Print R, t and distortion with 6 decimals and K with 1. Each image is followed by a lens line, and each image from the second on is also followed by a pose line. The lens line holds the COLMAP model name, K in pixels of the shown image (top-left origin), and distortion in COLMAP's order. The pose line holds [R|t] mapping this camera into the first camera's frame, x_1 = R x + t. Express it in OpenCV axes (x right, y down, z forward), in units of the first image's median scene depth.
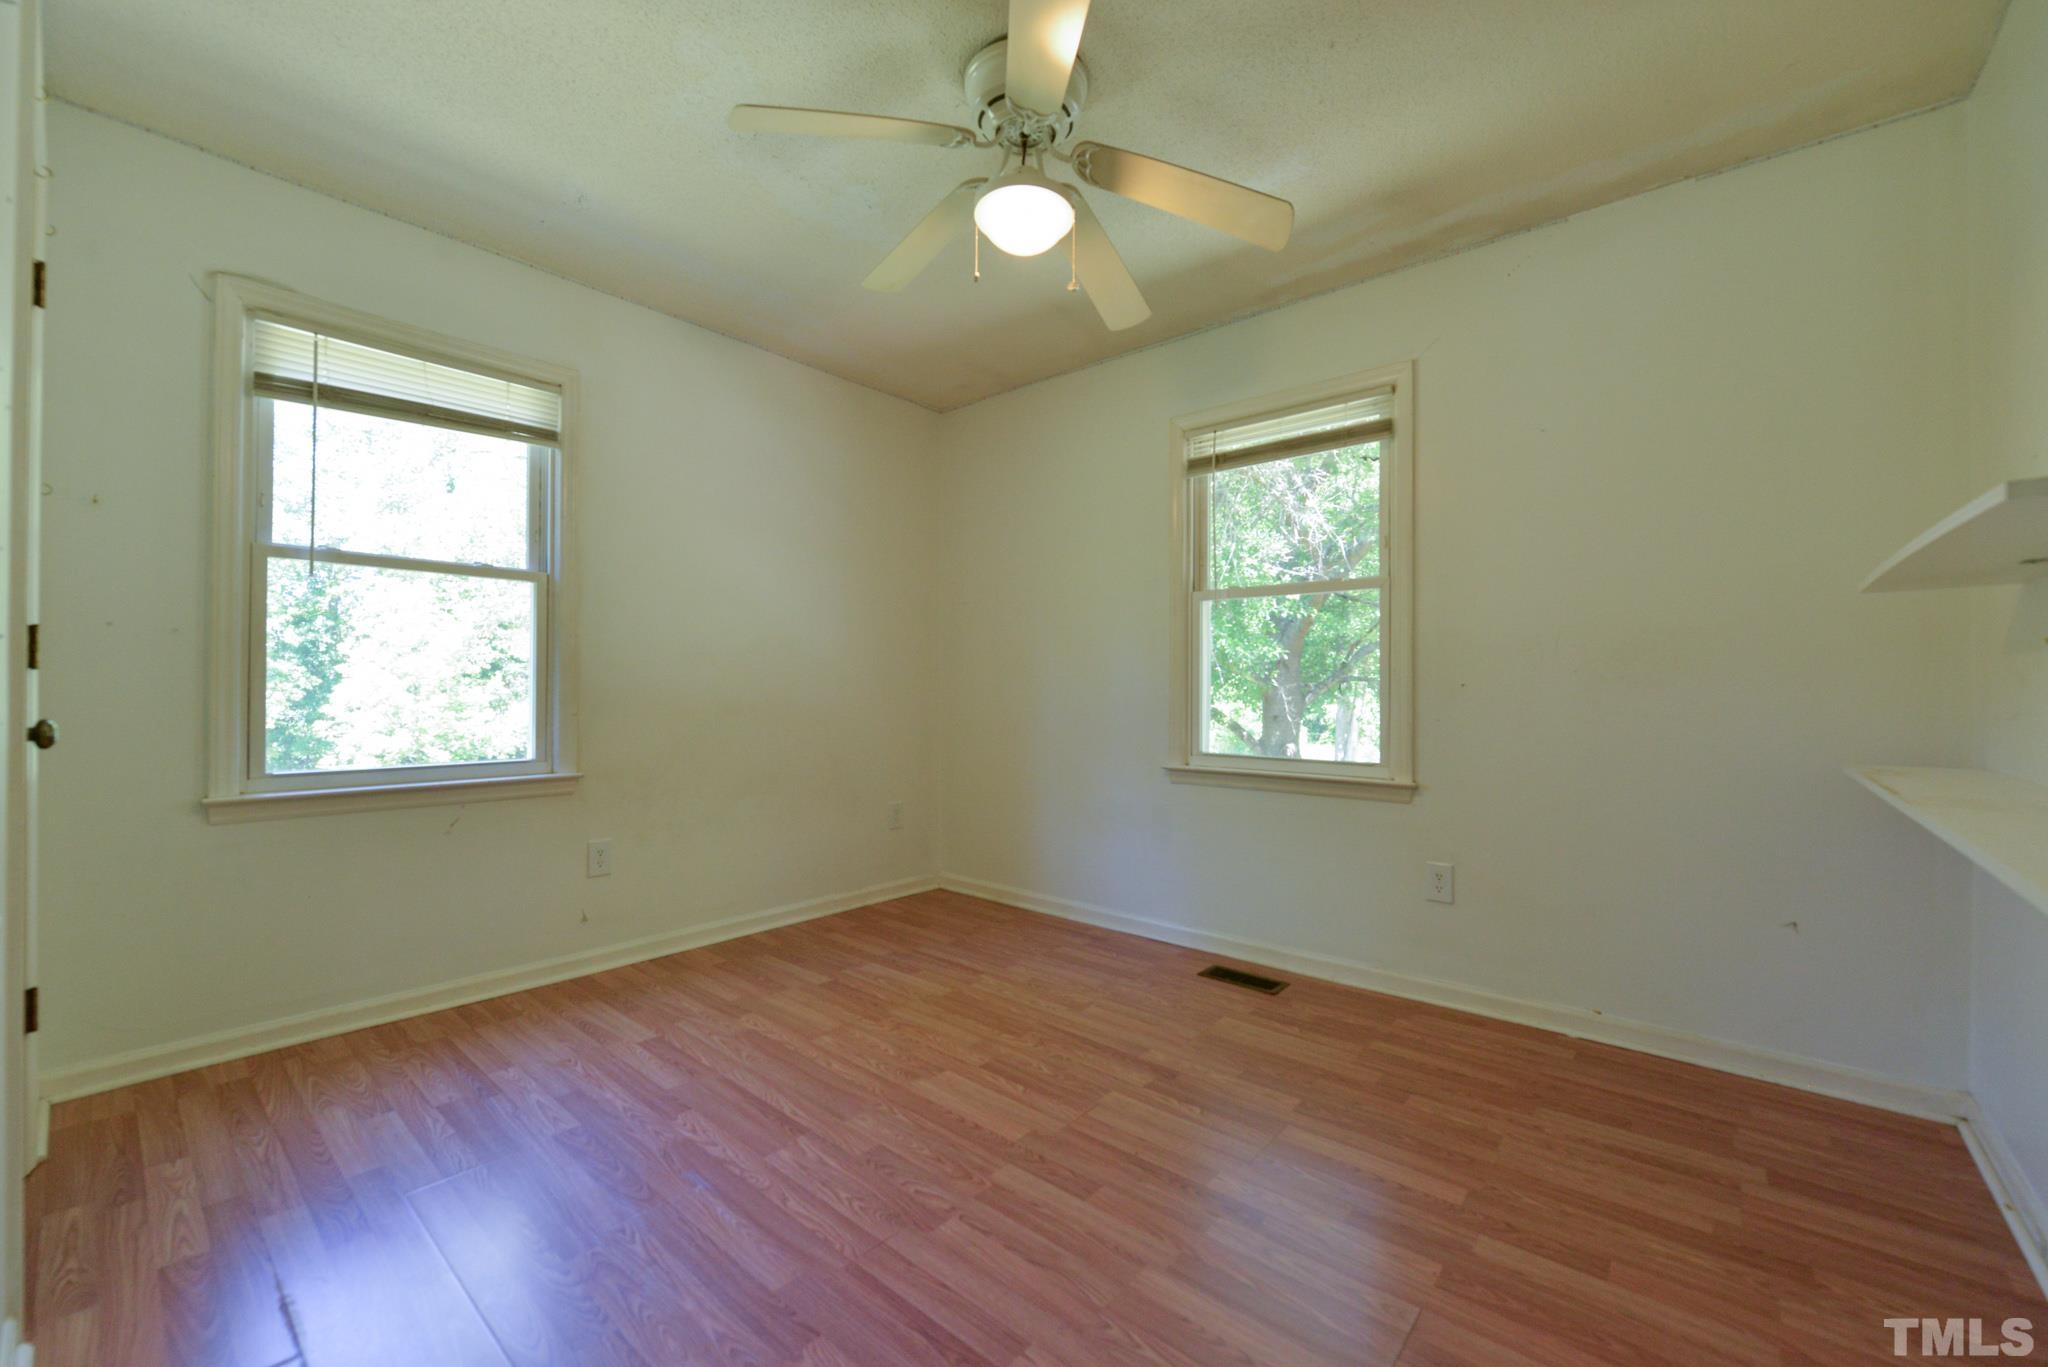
lens RADIAL K [[813.0, 0, 1024.0], [0, 813.0, 683.5], [0, 0, 1]] dist [-0.009984, -0.000634]
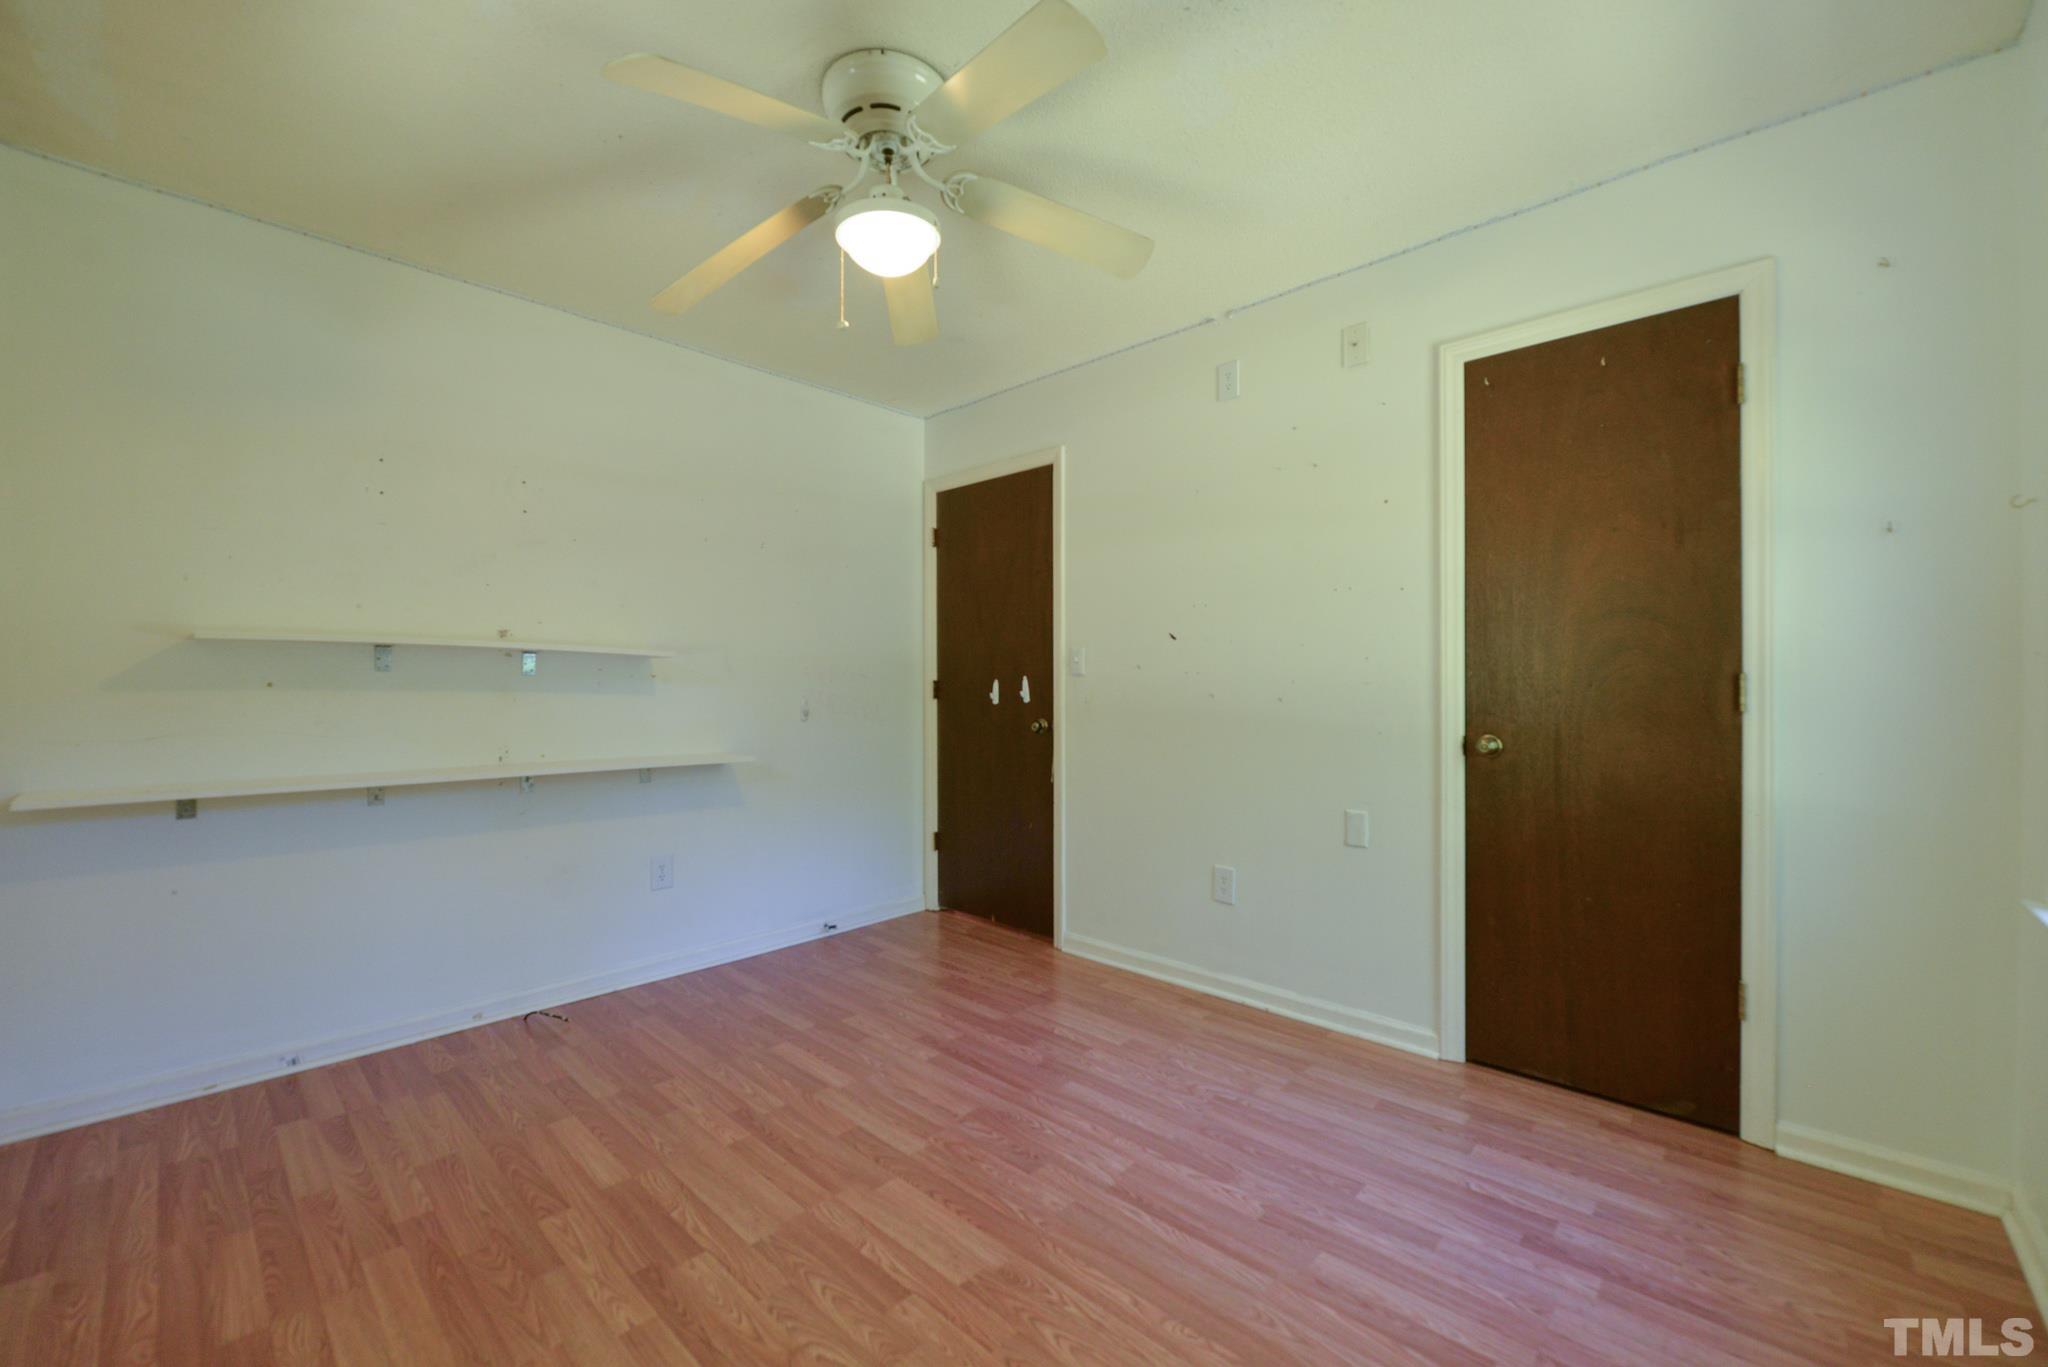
lens RADIAL K [[813.0, 0, 1024.0], [0, 813.0, 683.5], [0, 0, 1]] dist [-0.009984, -0.000634]
pose [[-0.998865, -0.004201, 0.047439, -0.209422], [-0.004727, 0.999928, -0.010991, -0.035535], [-0.047390, -0.011203, -0.998814, 1.959391]]
